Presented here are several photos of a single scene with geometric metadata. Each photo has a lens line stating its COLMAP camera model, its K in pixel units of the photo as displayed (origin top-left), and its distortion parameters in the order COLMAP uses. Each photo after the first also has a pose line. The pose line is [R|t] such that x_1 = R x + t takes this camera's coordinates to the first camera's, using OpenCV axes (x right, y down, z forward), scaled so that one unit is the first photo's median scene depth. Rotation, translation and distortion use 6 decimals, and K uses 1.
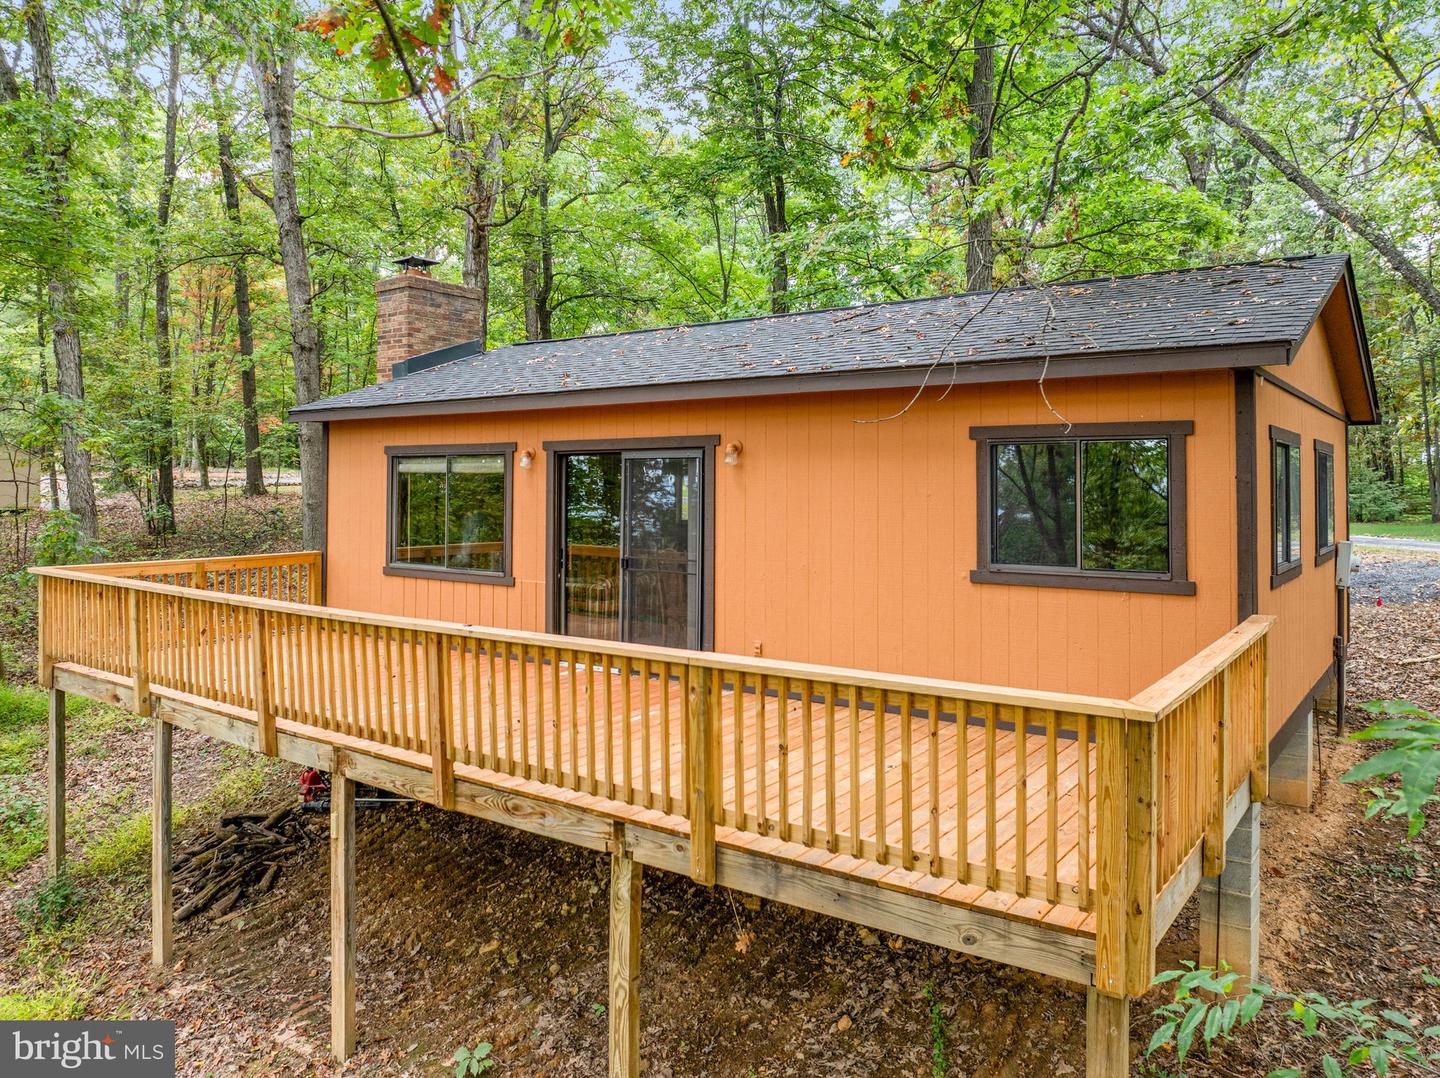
lens RADIAL K [[1007.1, 0, 720.0], [0, 1007.1, 539.0], [0, 0, 1]] dist [-0.003519, -0.000766]
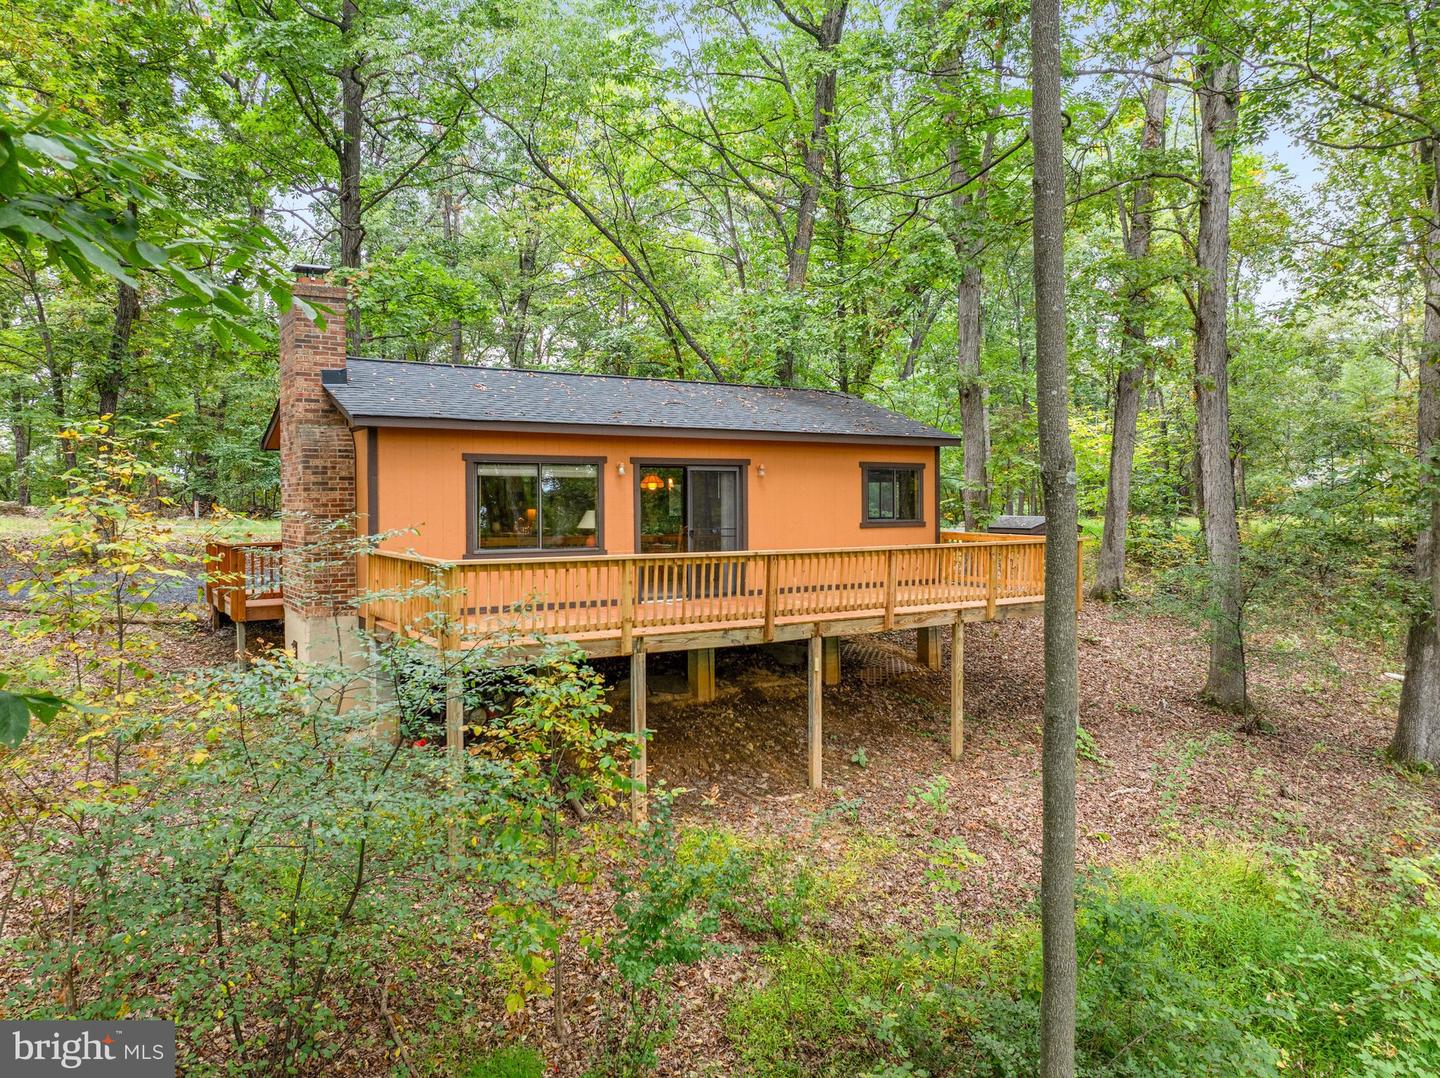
lens RADIAL K [[1015.3, 0, 686.8], [0, 1015.3, 540.2], [0, 0, 1]] dist [0.160128, 0.000057]
pose [[0.368607, -0.033372, 0.928986, -1.727178], [0.060420, 0.998102, 0.011881, 0.015320], [-0.927620, 0.051750, 0.369923, 0.406156]]
